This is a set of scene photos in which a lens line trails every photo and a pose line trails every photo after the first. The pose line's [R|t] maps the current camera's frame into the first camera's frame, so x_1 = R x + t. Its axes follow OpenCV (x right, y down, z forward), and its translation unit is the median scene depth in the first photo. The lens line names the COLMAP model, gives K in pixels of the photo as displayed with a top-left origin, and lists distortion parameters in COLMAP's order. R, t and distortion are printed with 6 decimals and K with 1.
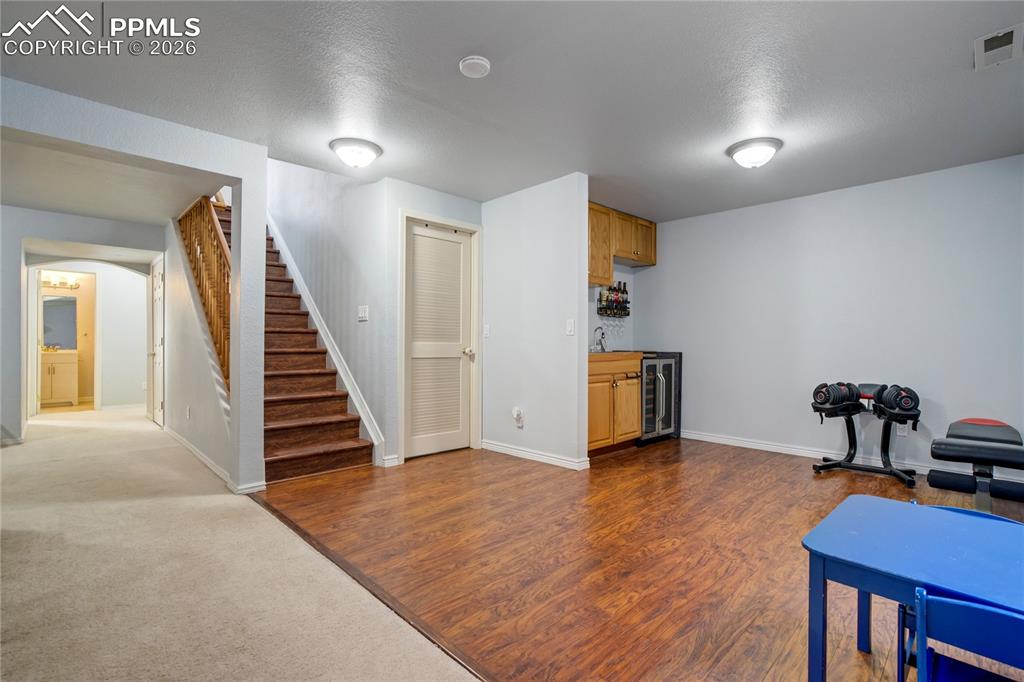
lens RADIAL K [[474.6, 0, 517.9], [0, 474.6, 340.4], [0, 0, 1]] dist [-0.002628, 0.001994]
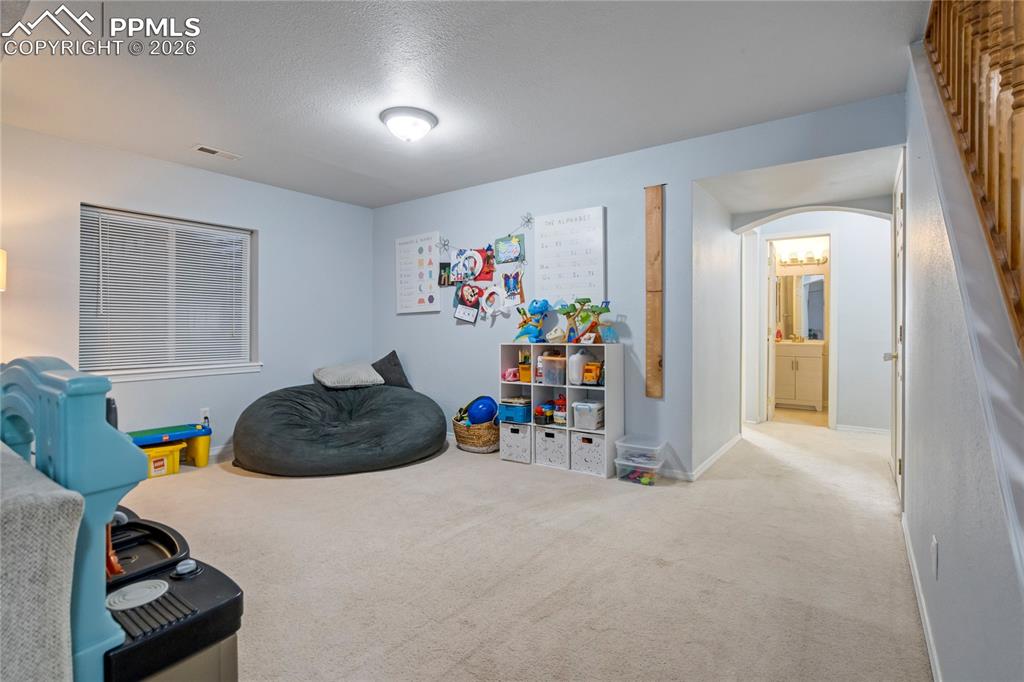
lens RADIAL K [[474.6, 0, 525.6], [0, 474.6, 313.4], [0, 0, 1]] dist [-0.002628, 0.001994]
pose [[0.175463, -0.028327, -0.984078, -0.514302], [0.003572, 0.999598, -0.028137, -0.005922], [0.984479, 0.001422, 0.175494, 0.801378]]
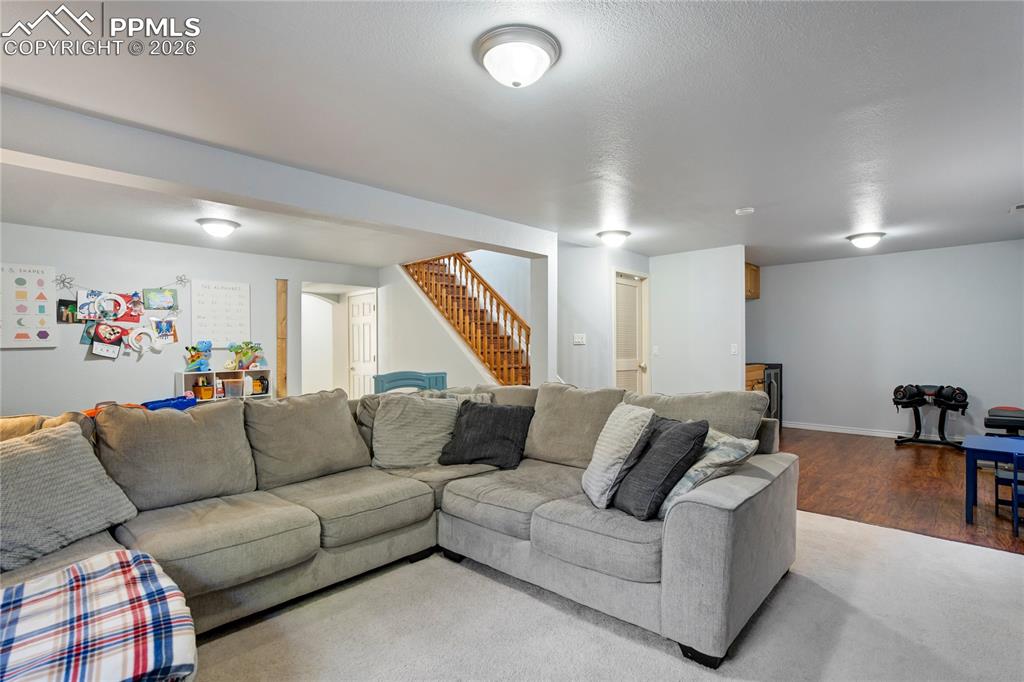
lens RADIAL K [[494.6, 0, 523.7], [0, 494.6, 344.3], [0, 0, 1]] dist [0.002797, 0.001980]
pose [[0.998824, -0.006456, 0.048055, -0.610001], [0.006615, 0.999973, -0.003155, -0.041376], [-0.048033, 0.003469, 0.998840, -0.498055]]
